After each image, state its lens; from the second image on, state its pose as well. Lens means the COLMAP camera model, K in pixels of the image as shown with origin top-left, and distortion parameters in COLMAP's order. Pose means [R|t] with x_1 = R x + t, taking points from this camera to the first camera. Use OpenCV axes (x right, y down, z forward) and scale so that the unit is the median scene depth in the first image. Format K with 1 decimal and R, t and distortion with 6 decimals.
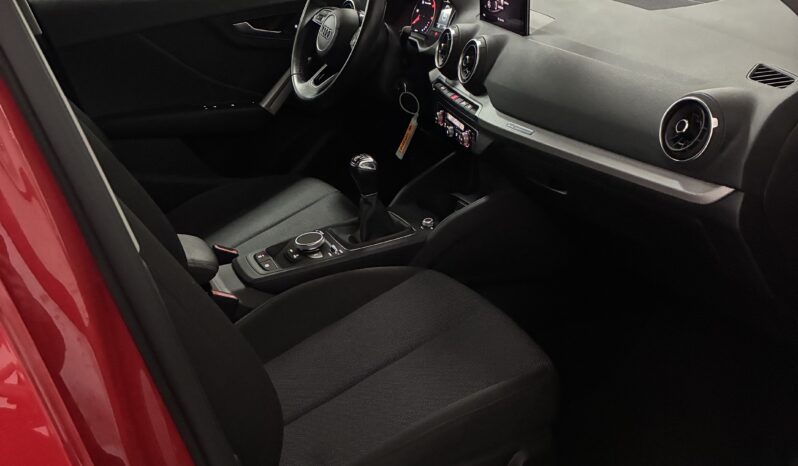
lens RADIAL K [[818.1, 0, 399.0], [0, 818.1, 233.0], [0, 0, 1]] dist [0.126596, -0.263254]
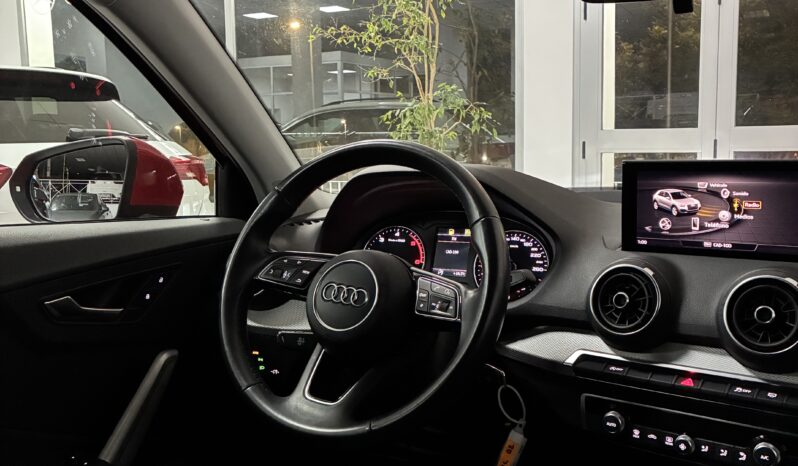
lens RADIAL K [[821.3, 0, 401.6], [0, 821.3, 231.2], [0, 0, 1]] dist [0.057267, -0.008640]
pose [[0.803631, -0.035992, 0.594038, -0.406379], [0.217155, 0.947081, -0.236392, -0.168071], [-0.554094, 0.318970, 0.768920, 0.634705]]
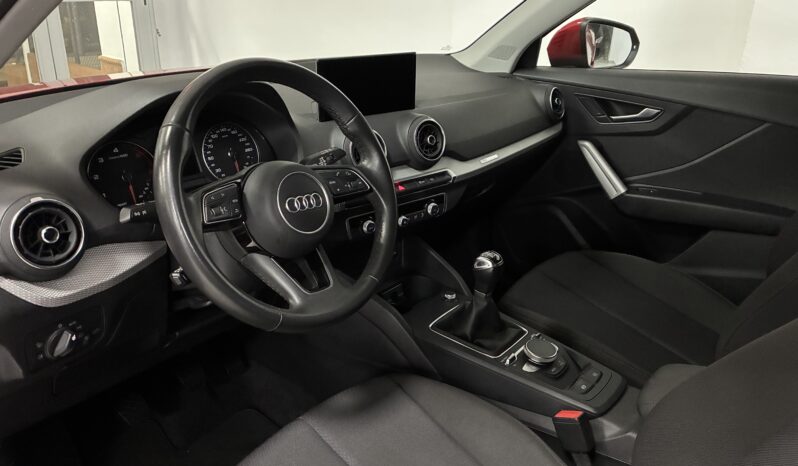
lens RADIAL K [[619.4, 0, 404.6], [0, 619.4, 235.3], [0, 0, 1]] dist [0.027549, -0.000307]
pose [[-0.428642, -0.313363, 0.847390, -0.572438], [0.348600, 0.807931, 0.475106, -0.462428], [-0.833513, 0.499050, -0.237075, 1.180244]]
